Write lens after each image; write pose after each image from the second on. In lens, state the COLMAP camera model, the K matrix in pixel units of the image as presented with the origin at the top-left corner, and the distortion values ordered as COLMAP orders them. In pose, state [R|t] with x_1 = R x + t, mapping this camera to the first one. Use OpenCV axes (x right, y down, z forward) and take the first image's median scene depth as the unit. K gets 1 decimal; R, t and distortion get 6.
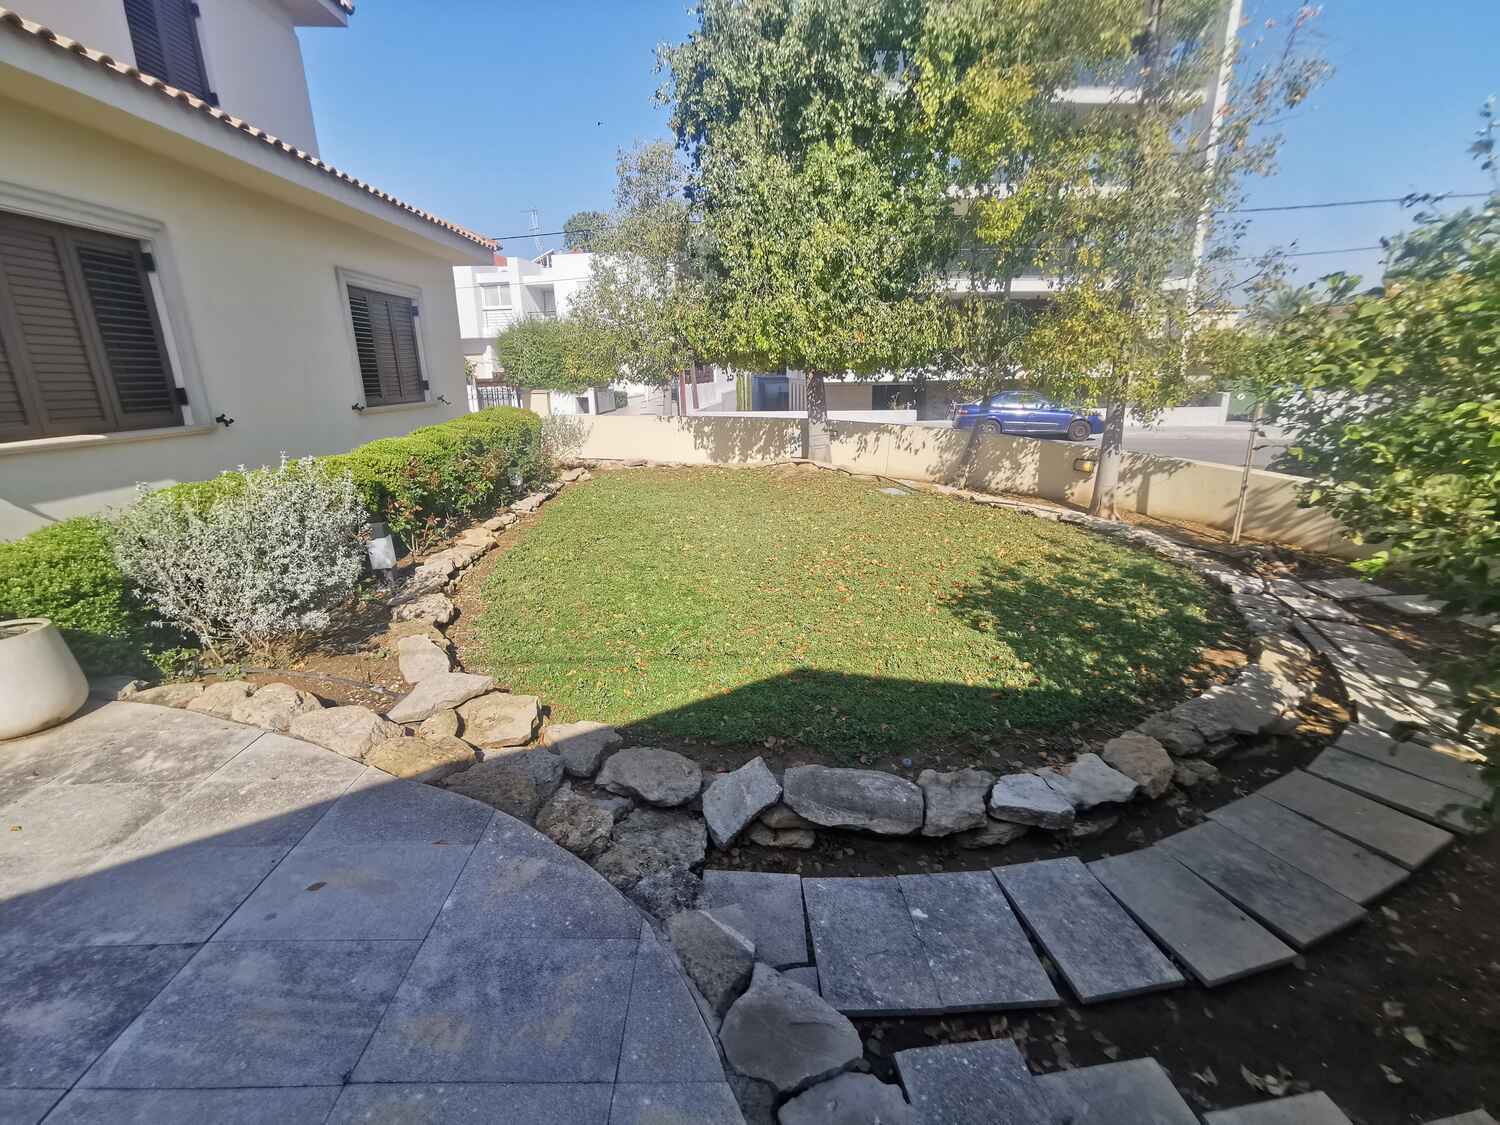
lens RADIAL K [[694.2, 0, 746.9], [0, 694.2, 560.3], [0, 0, 1]] dist [-0.011811, 0.013316]
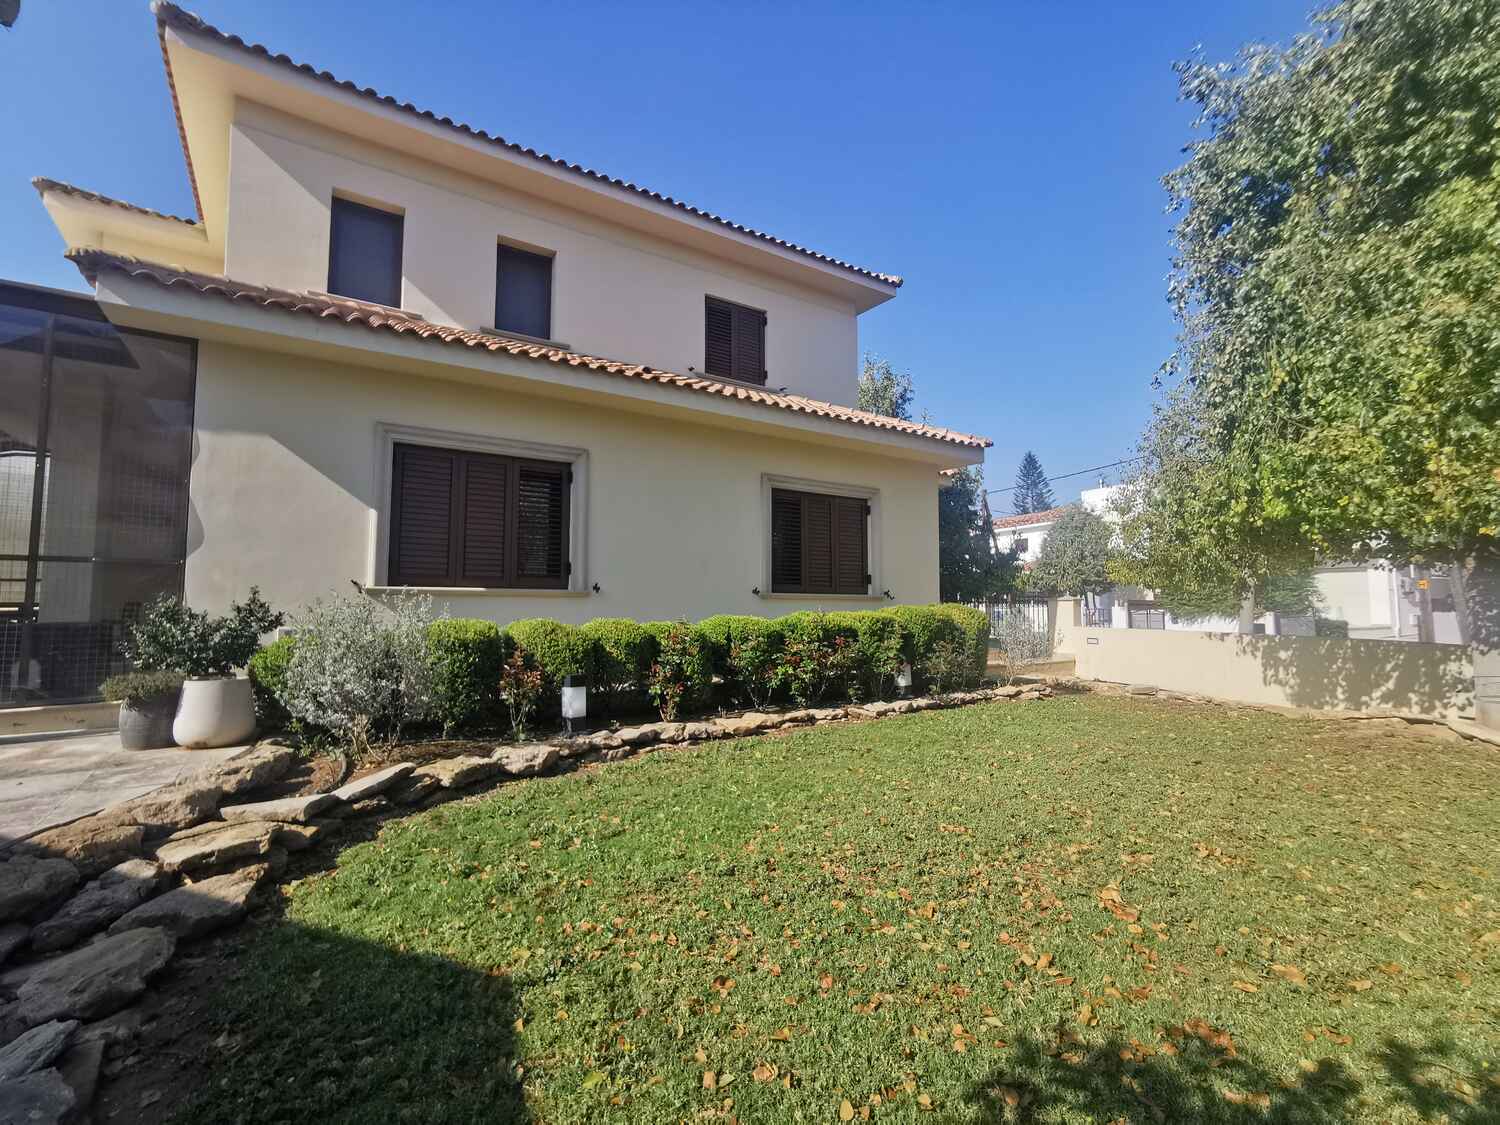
lens RADIAL K [[694.2, 0, 746.9], [0, 694.2, 560.3], [0, 0, 1]] dist [-0.011811, 0.013316]
pose [[0.552616, -0.037888, -0.832574, 0.302240], [-0.234579, 0.951510, -0.199001, -0.041717], [0.799743, 0.305275, 0.516932, 0.363494]]
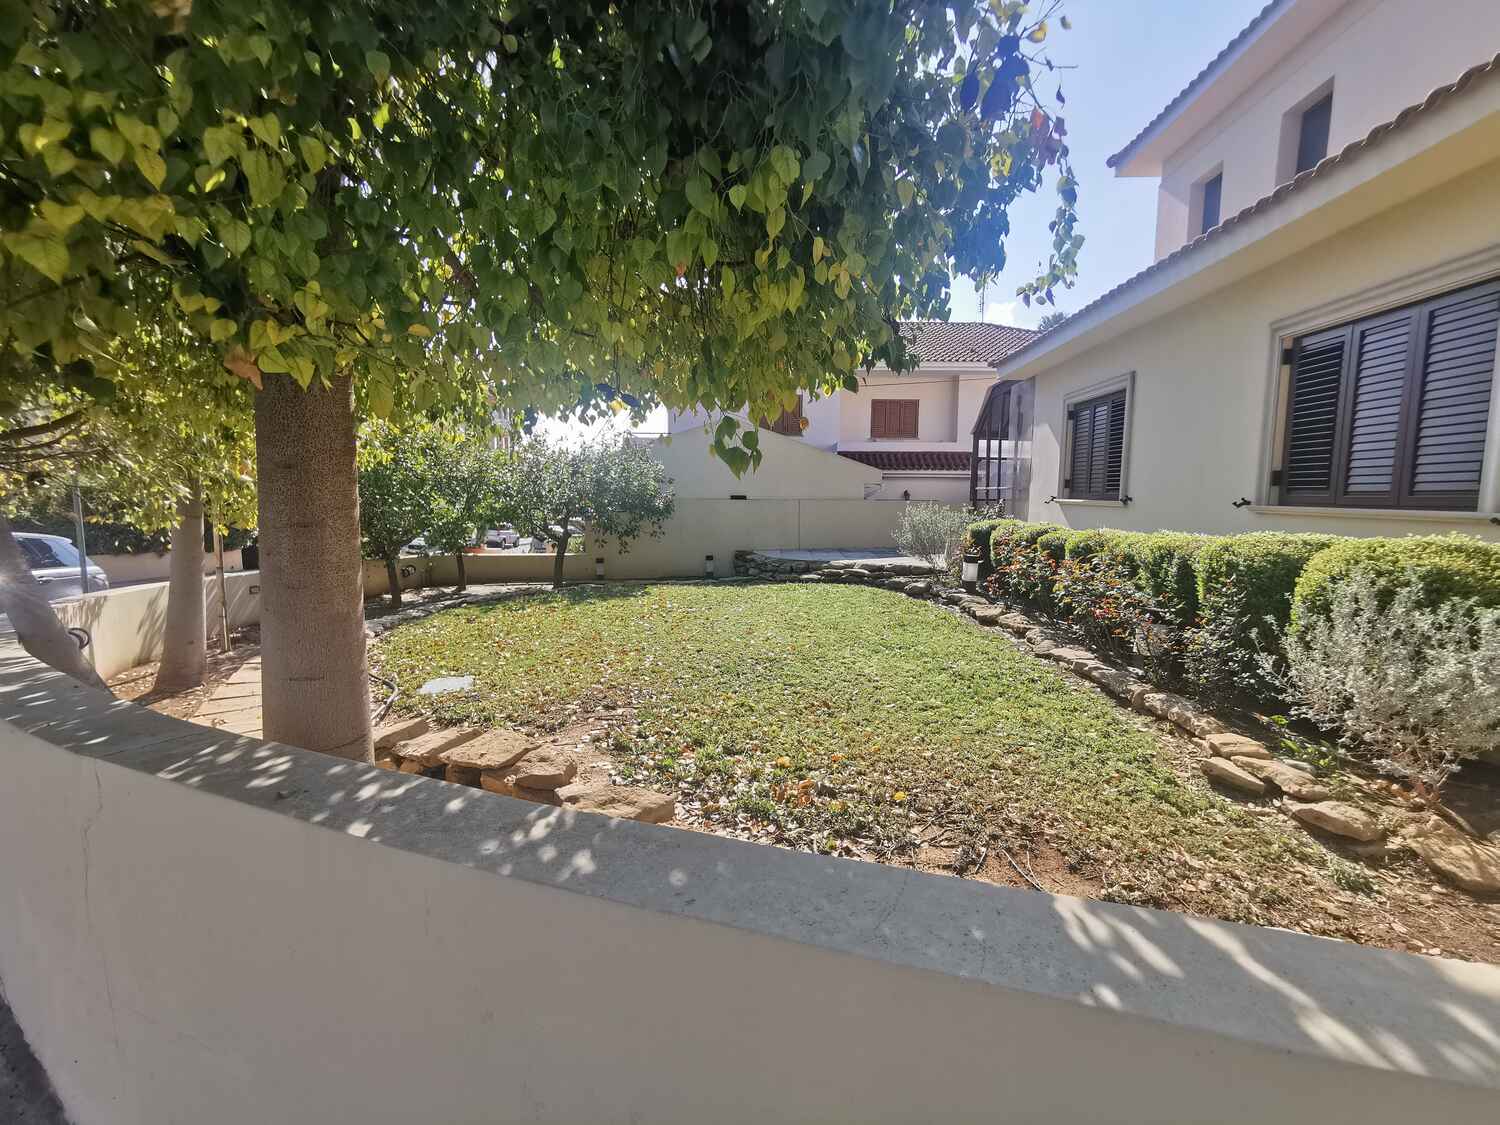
lens RADIAL K [[692.3, 0, 747.2], [0, 692.3, 563.3], [0, 0, 1]] dist [-0.016760, 0.018135]
pose [[-0.997988, 0.002068, 0.063377, -0.067370], [0.024804, 0.932562, 0.360156, -0.416692], [-0.058358, 0.361003, -0.930737, 1.641249]]
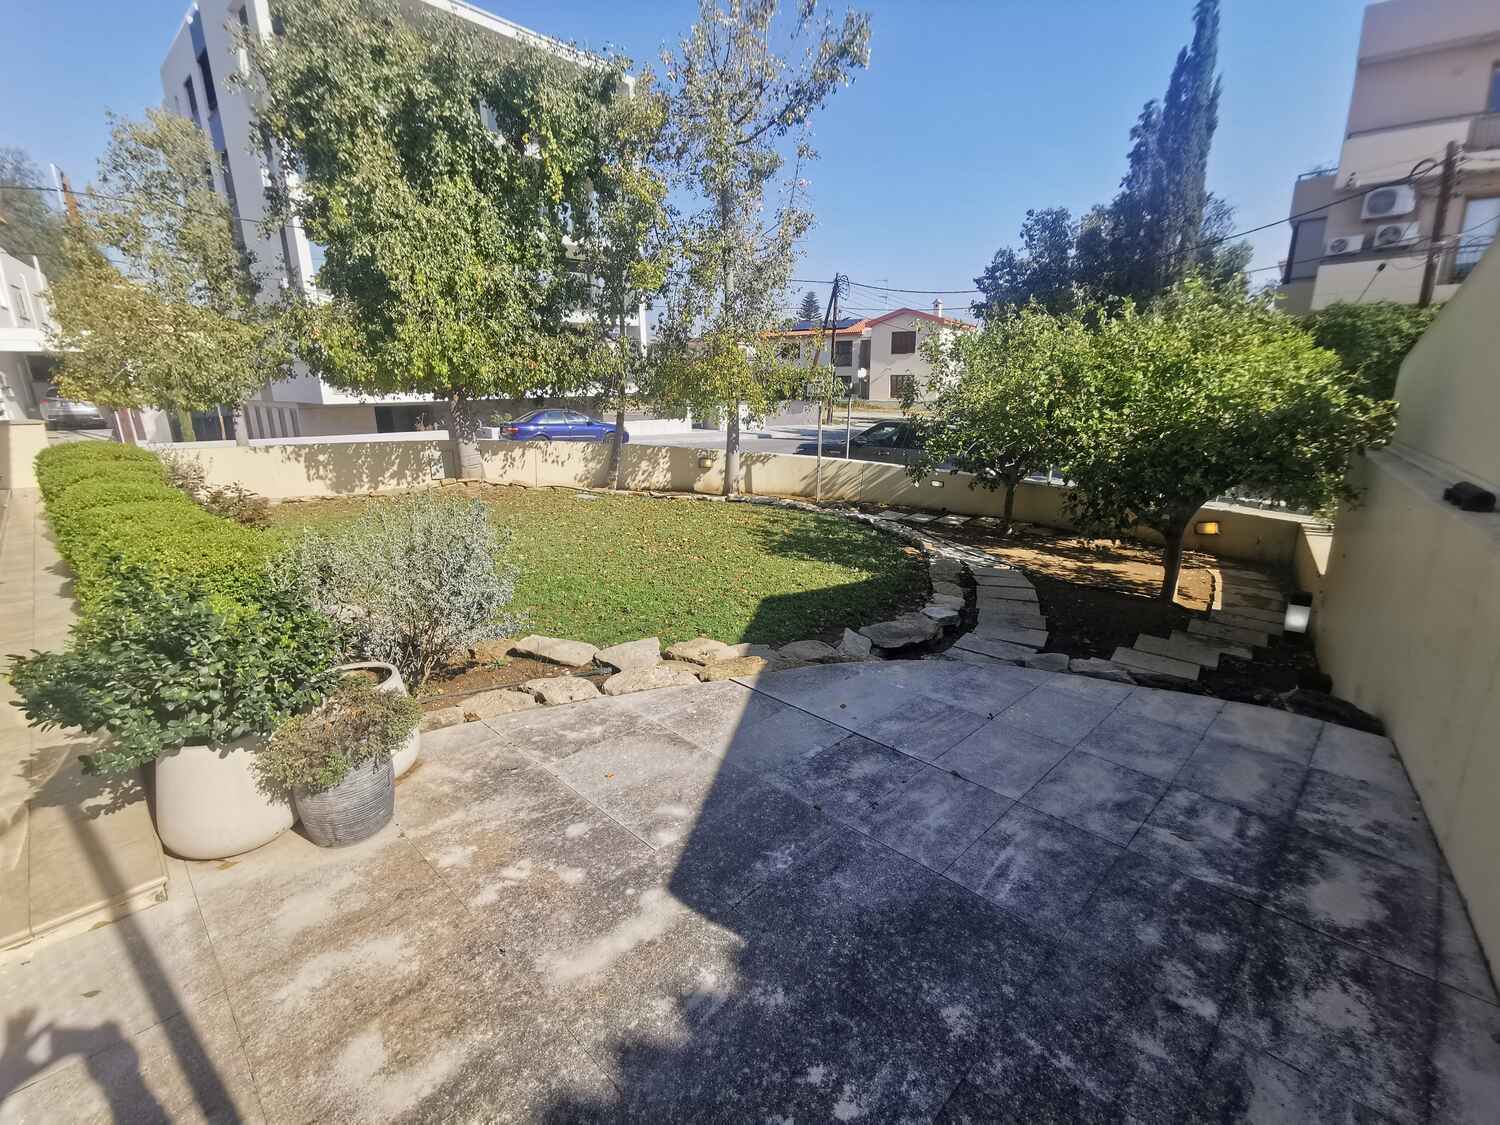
lens RADIAL K [[692.3, 0, 747.2], [0, 692.3, 563.3], [0, 0, 1]] dist [-0.016760, 0.018135]
pose [[0.709202, -0.168830, 0.684491, -0.449408], [0.182538, 0.981768, 0.053025, -0.000989], [-0.680964, 0.087340, 0.727090, -0.023588]]
